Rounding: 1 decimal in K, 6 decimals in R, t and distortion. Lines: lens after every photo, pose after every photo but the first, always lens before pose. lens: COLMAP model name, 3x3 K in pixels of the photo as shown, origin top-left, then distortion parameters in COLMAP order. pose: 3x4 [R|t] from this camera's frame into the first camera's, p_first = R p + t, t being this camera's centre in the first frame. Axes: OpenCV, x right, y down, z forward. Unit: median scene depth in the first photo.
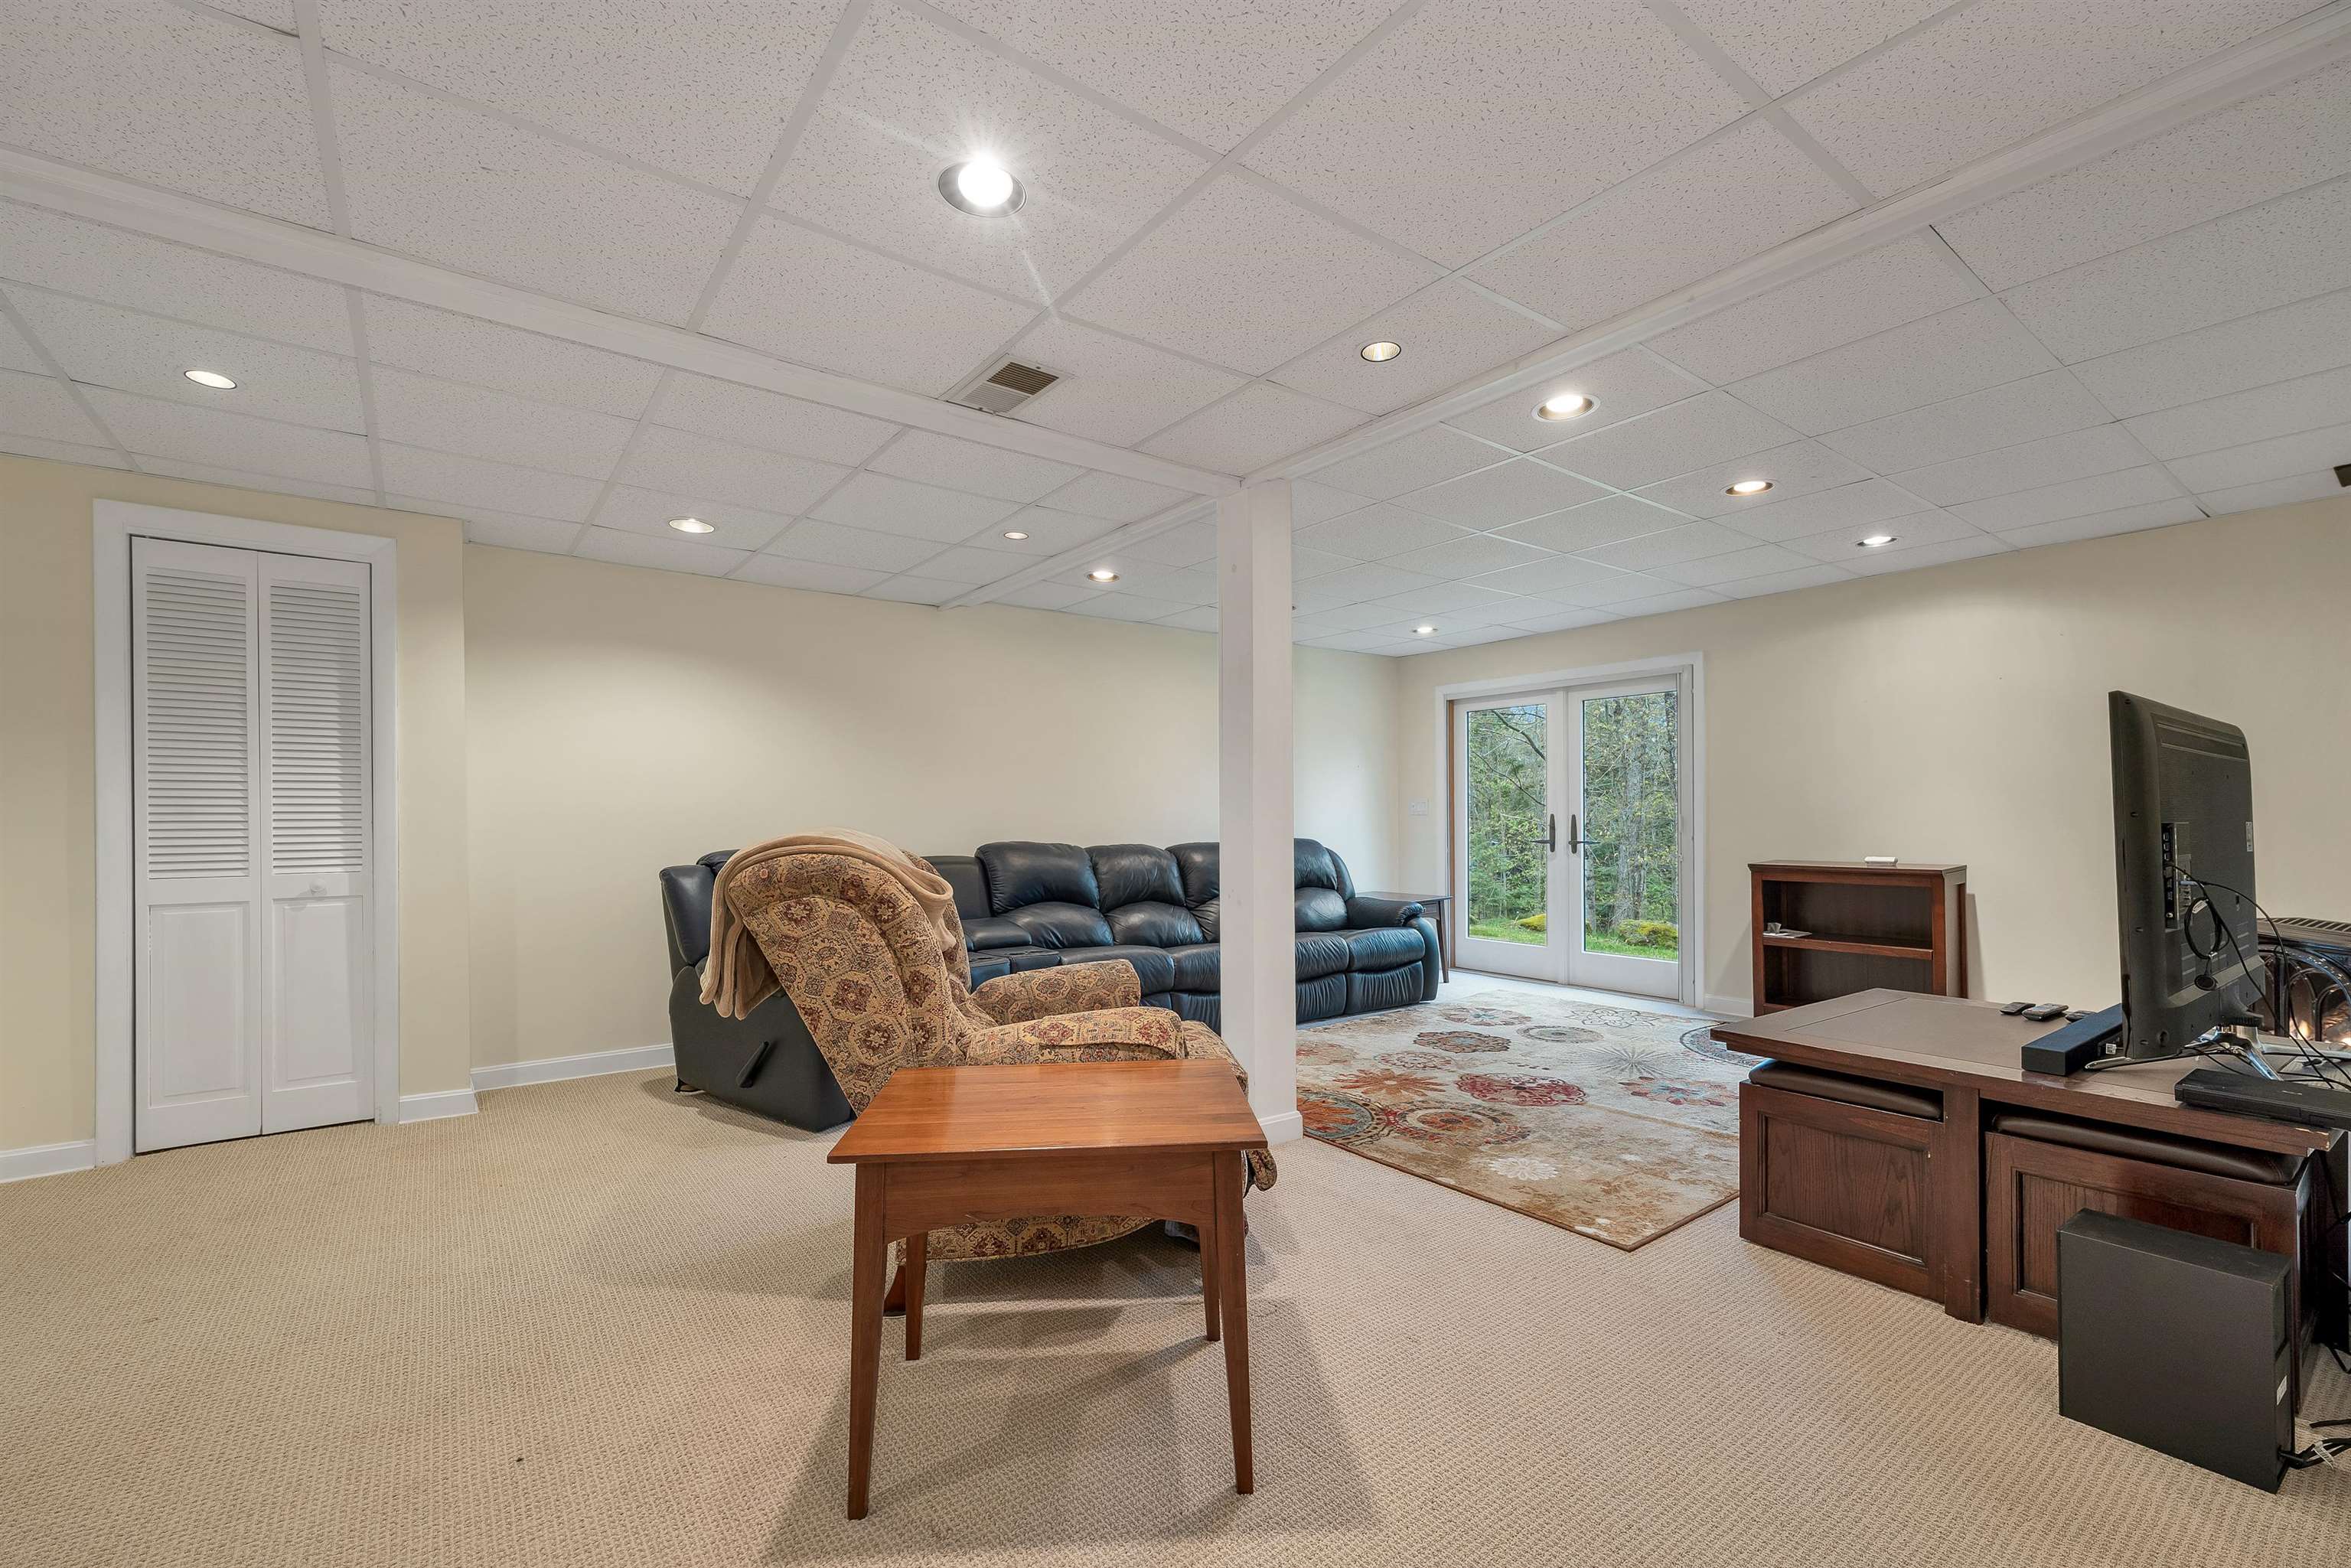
lens RADIAL K [[973.9, 0, 1175.3], [0, 973.9, 811.8], [0, 0, 1]] dist [0.002706, 0.000018]
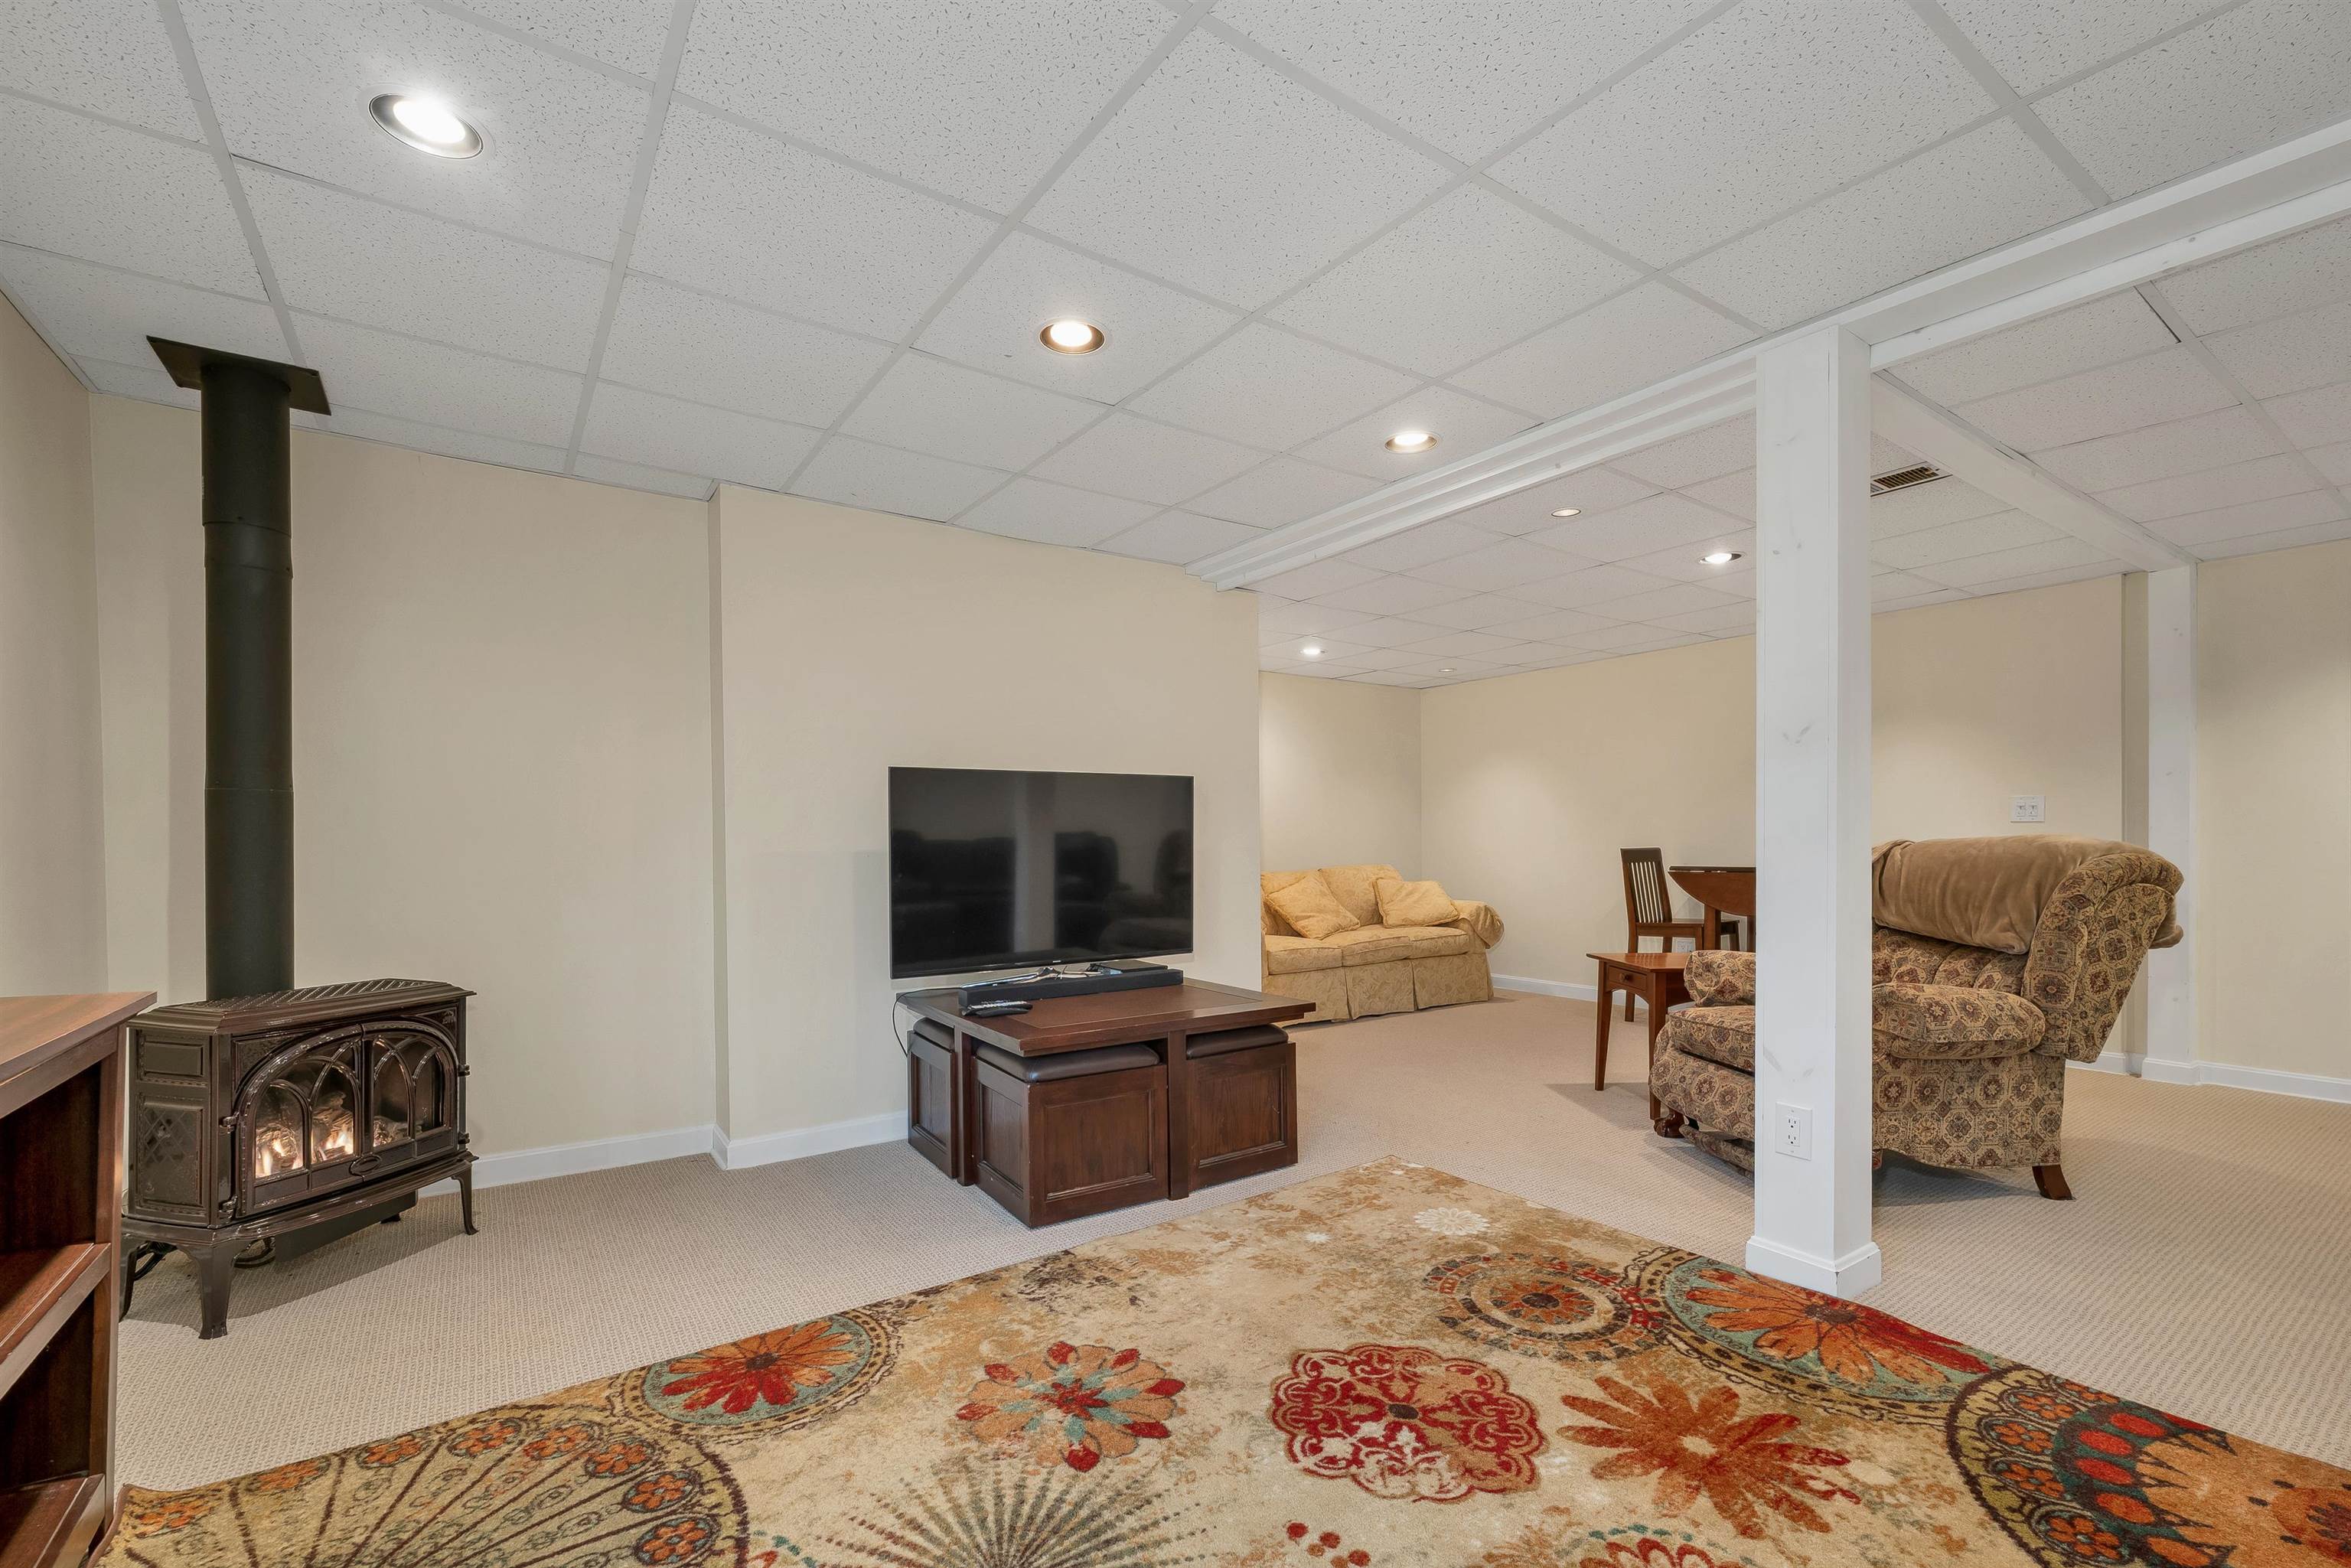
lens RADIAL K [[973.9, 0, 1175.3], [0, 973.9, 811.8], [0, 0, 1]] dist [0.002706, 0.000018]
pose [[-0.999212, 0.008292, 0.038821, 0.458796], [0.007346, 0.999674, -0.024437, 0.008044], [-0.039011, -0.024132, -0.998947, 1.534315]]
